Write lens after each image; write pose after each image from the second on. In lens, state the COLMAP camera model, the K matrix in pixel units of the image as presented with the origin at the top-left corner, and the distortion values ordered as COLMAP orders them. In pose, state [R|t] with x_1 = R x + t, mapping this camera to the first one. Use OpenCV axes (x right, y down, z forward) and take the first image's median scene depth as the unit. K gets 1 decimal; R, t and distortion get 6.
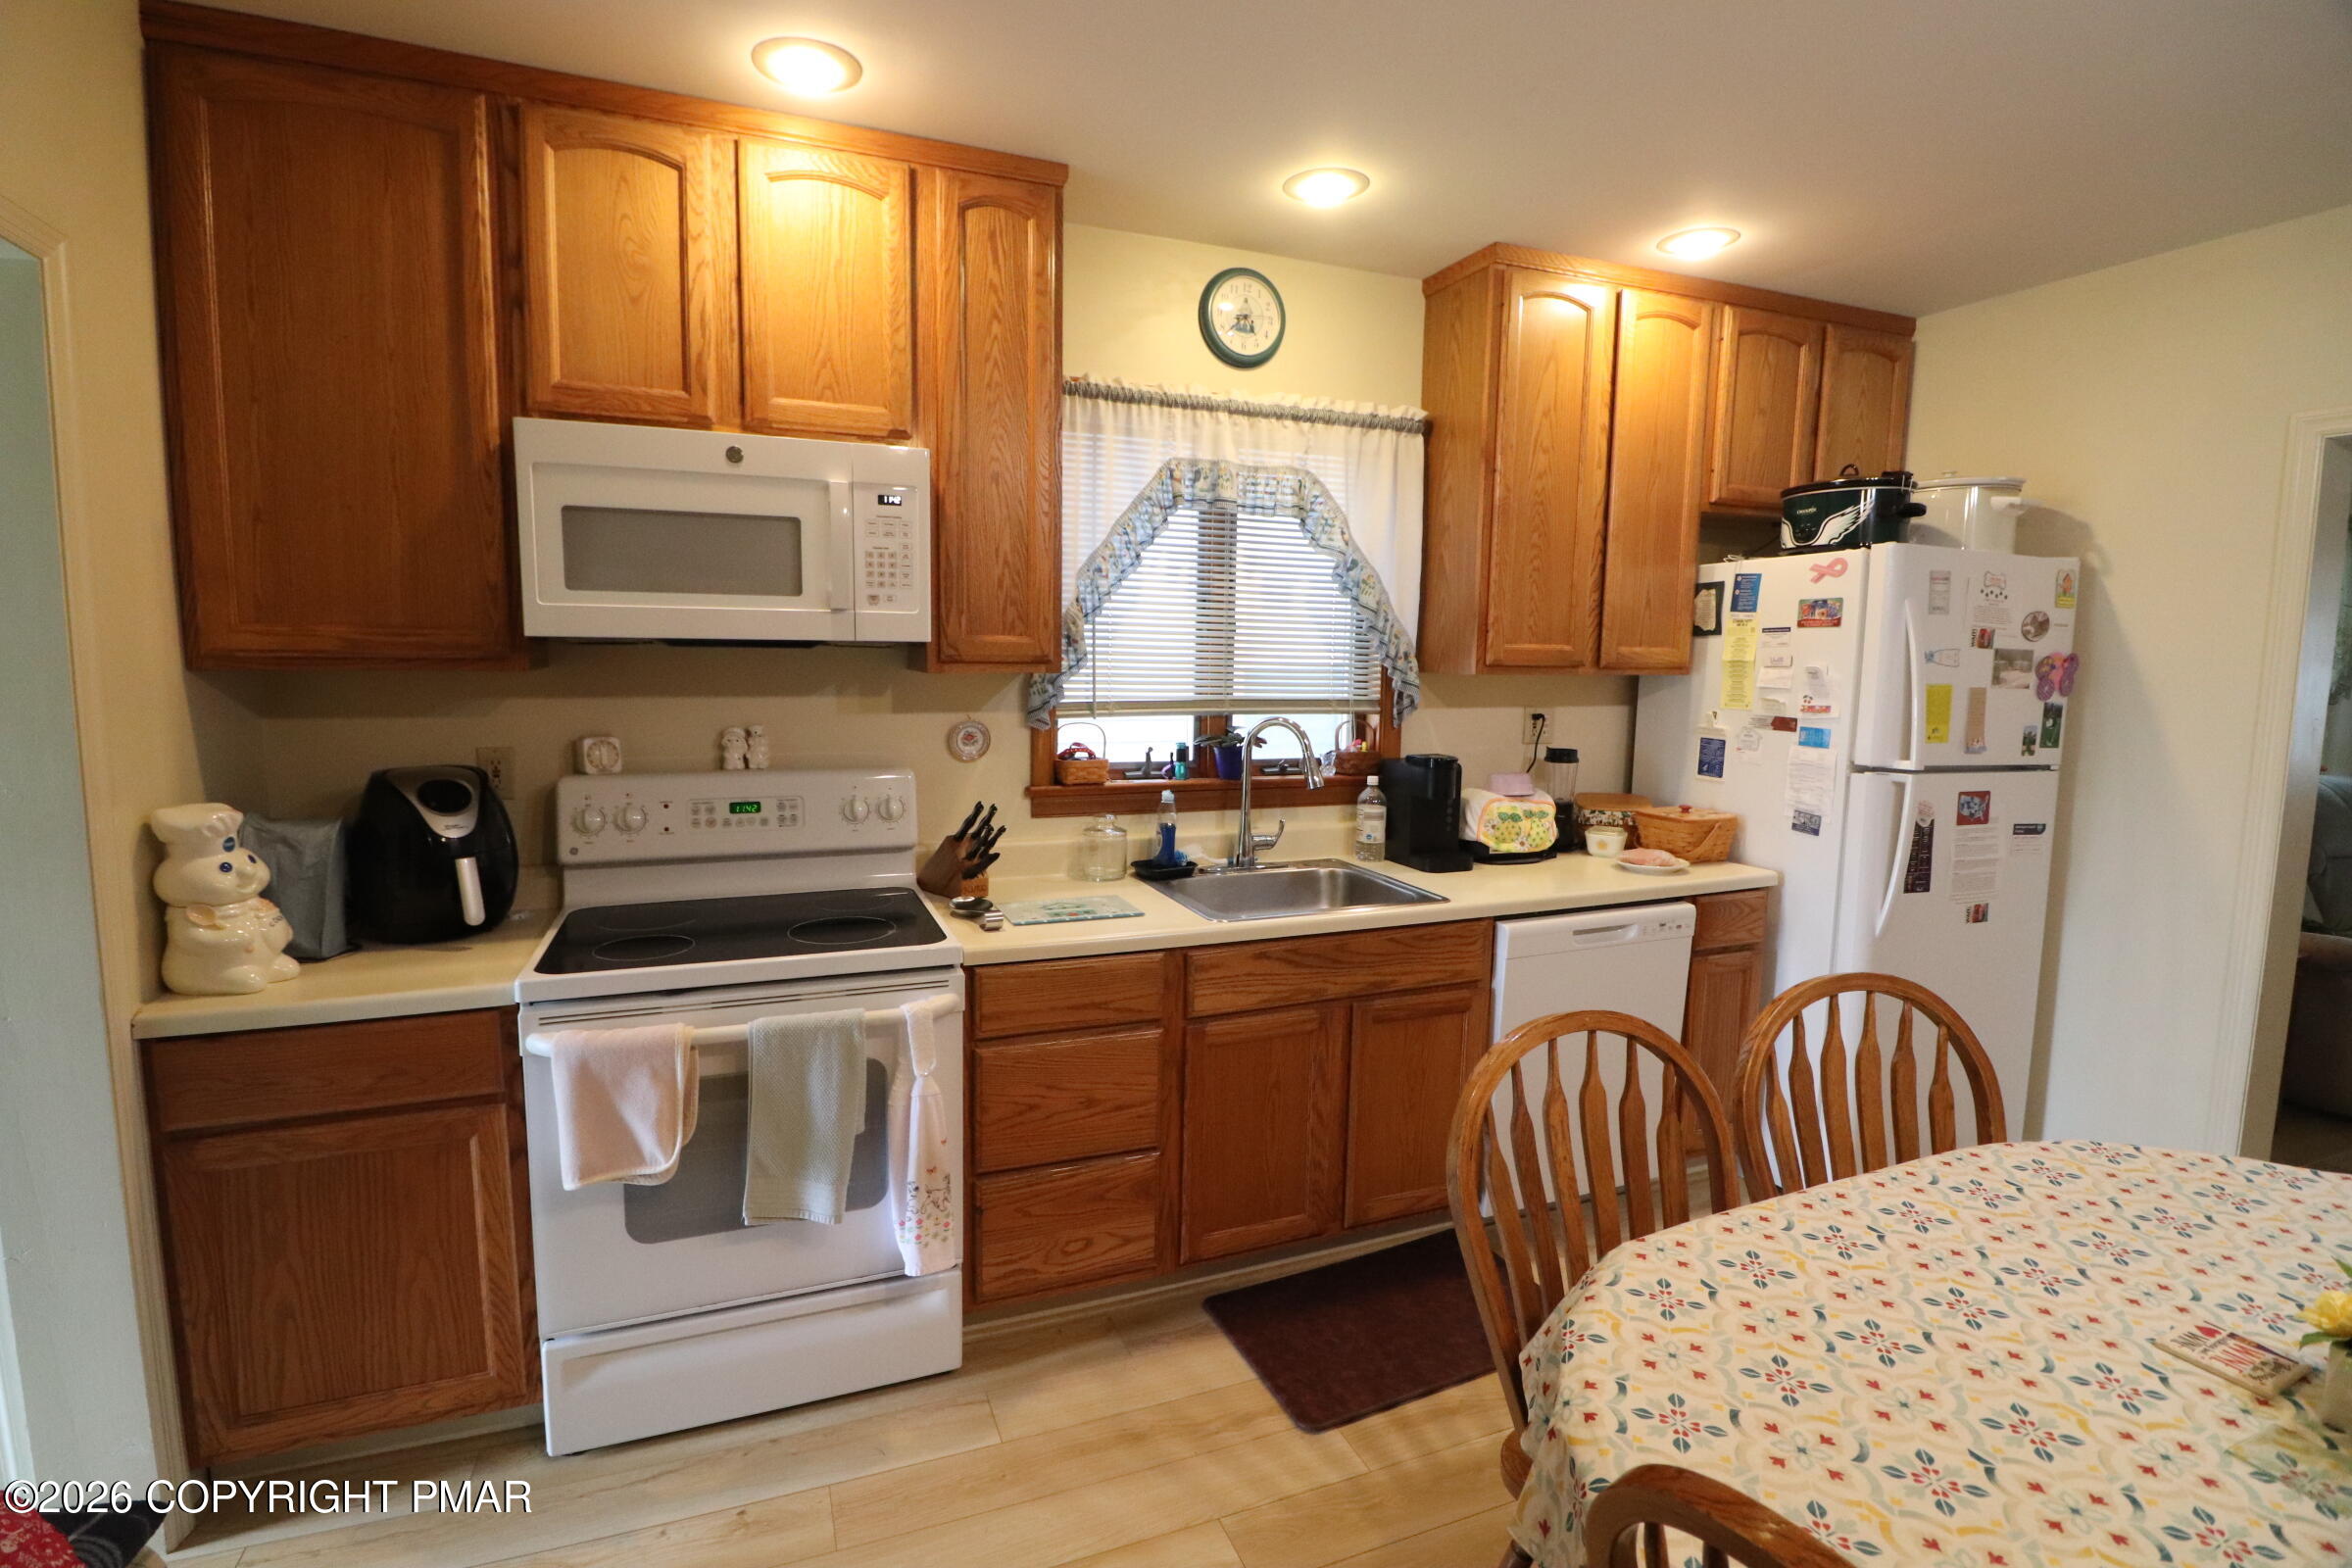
lens RADIAL K [[1091.3, 0, 1158.8], [0, 1091.3, 779.0], [0, 0, 1]] dist [-0.002019, -0.012742]
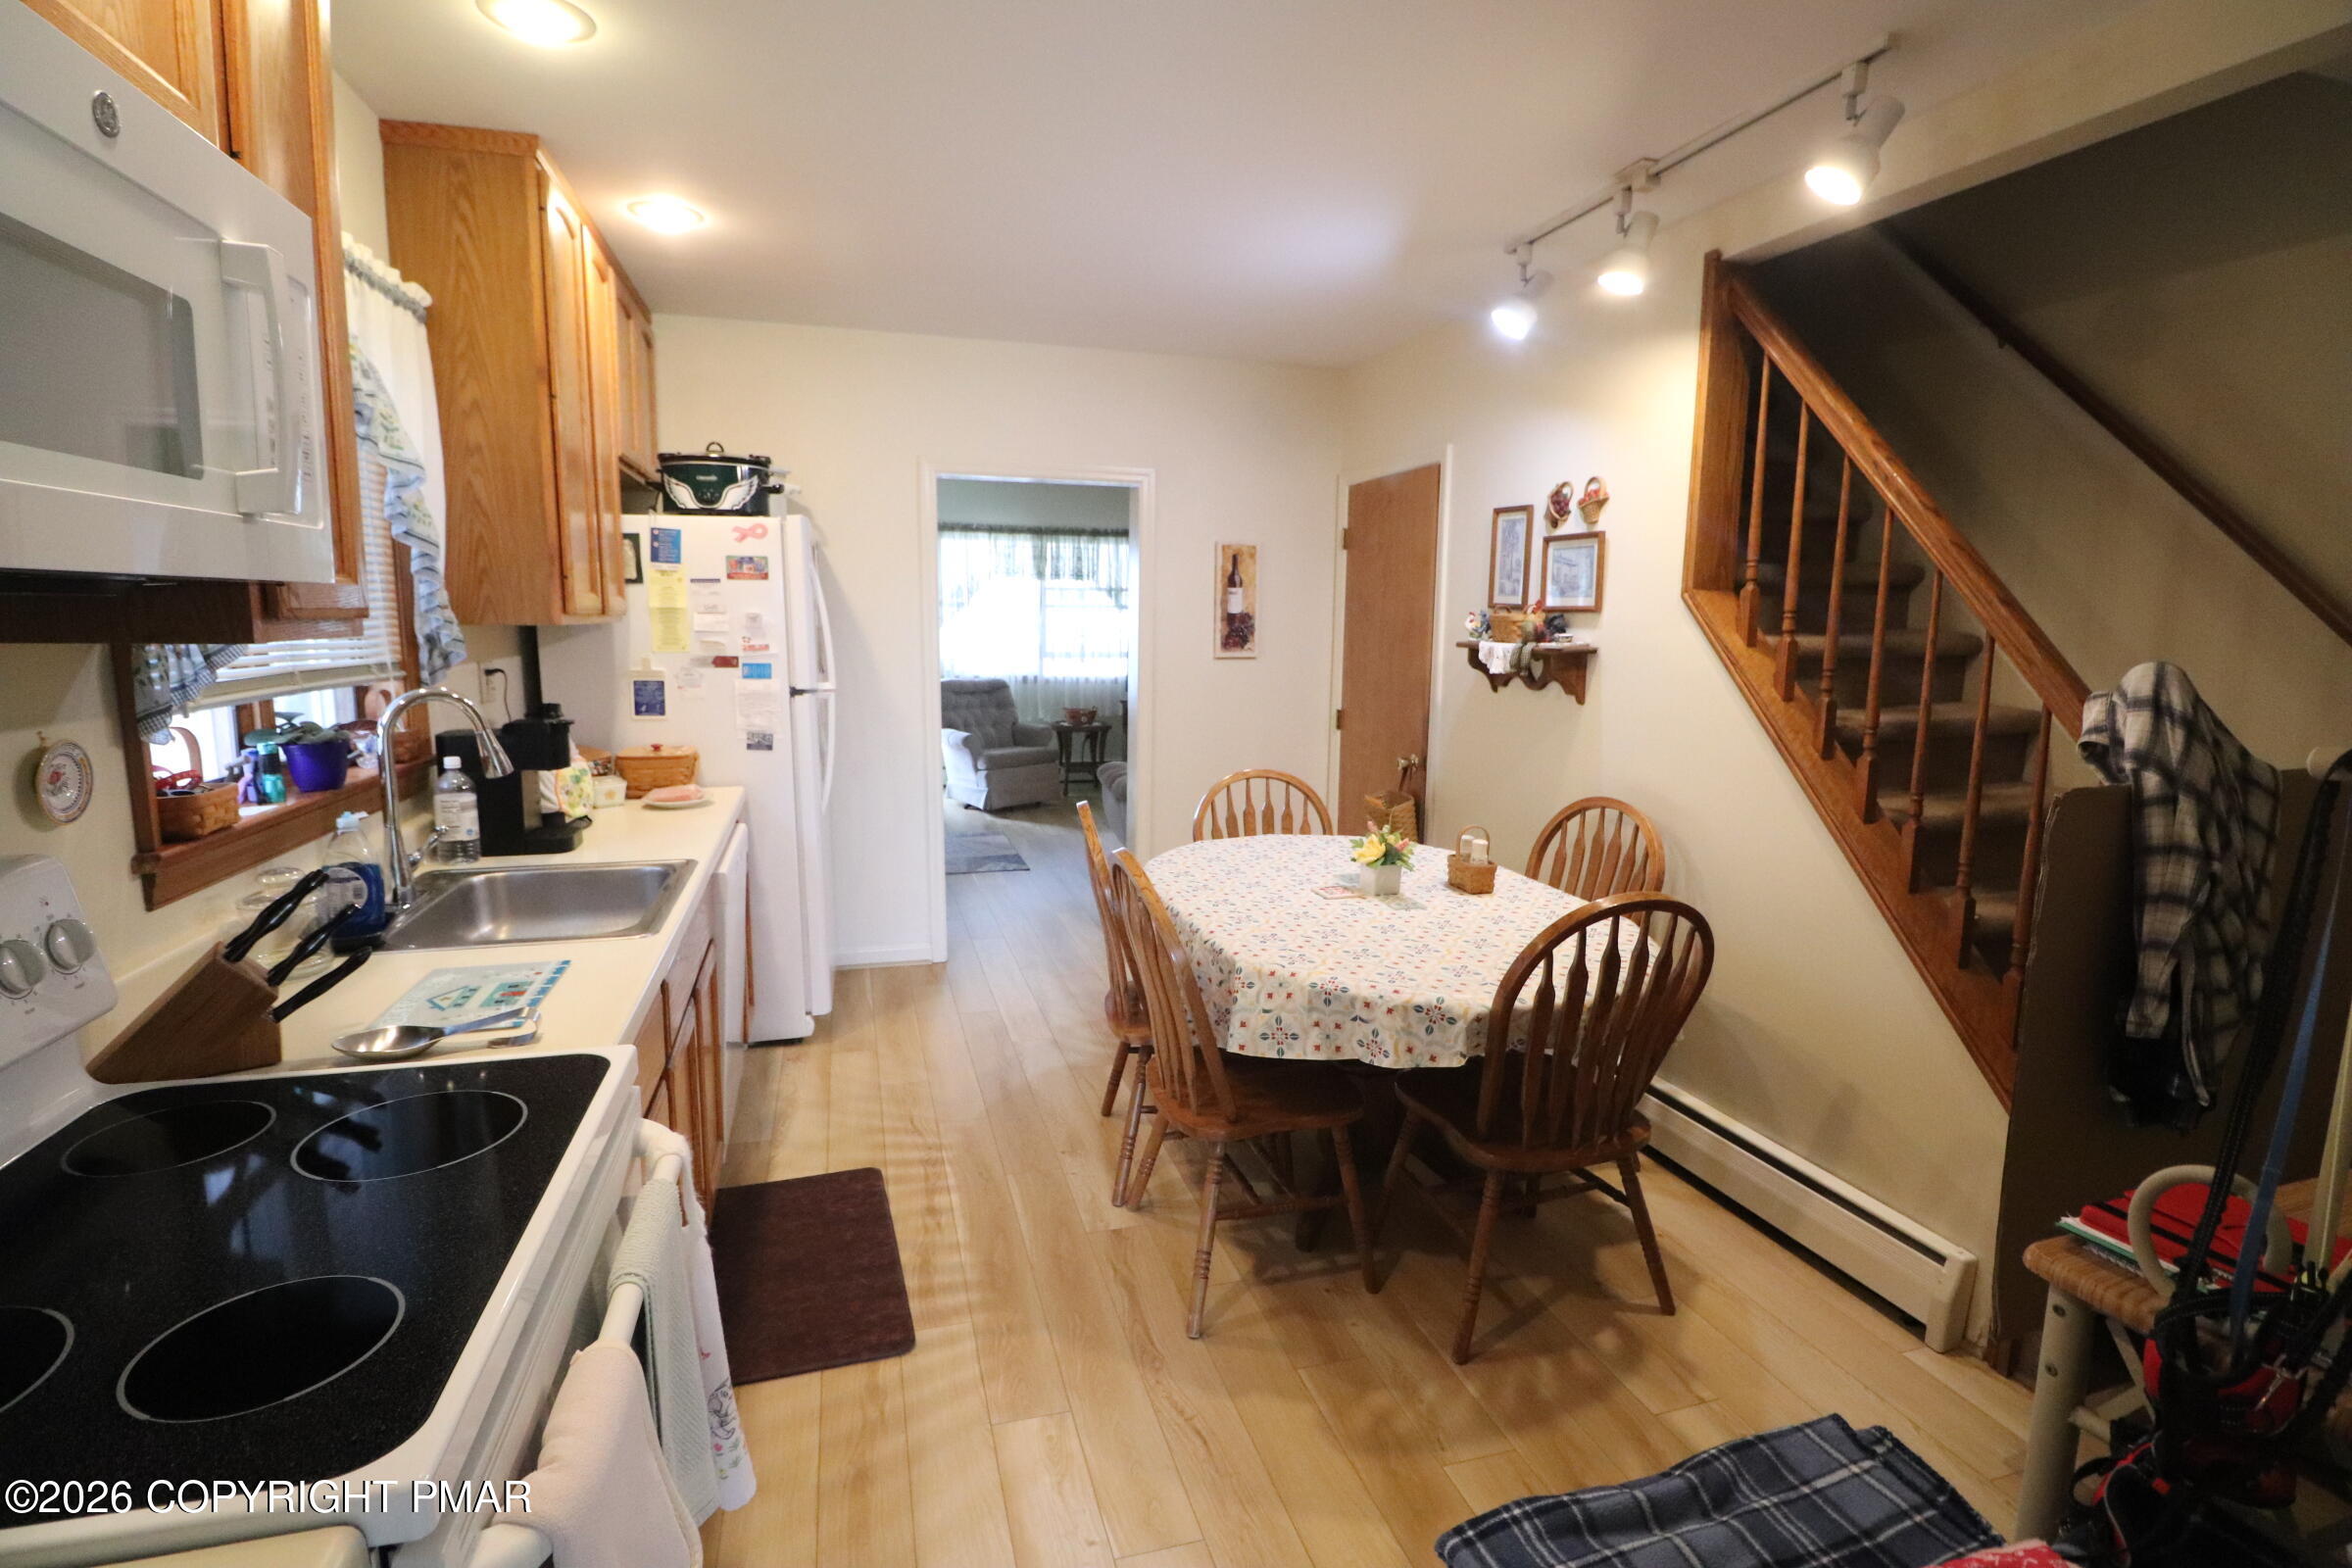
lens RADIAL K [[1091.3, 0, 1160.5], [0, 1091.3, 774.9], [0, 0, 1]] dist [-0.002019, -0.012742]
pose [[0.088408, -0.156376, 0.983733, -0.575138], [0.107193, 0.983358, 0.146683, -0.054231], [-0.990300, 0.092482, 0.103699, 0.437525]]
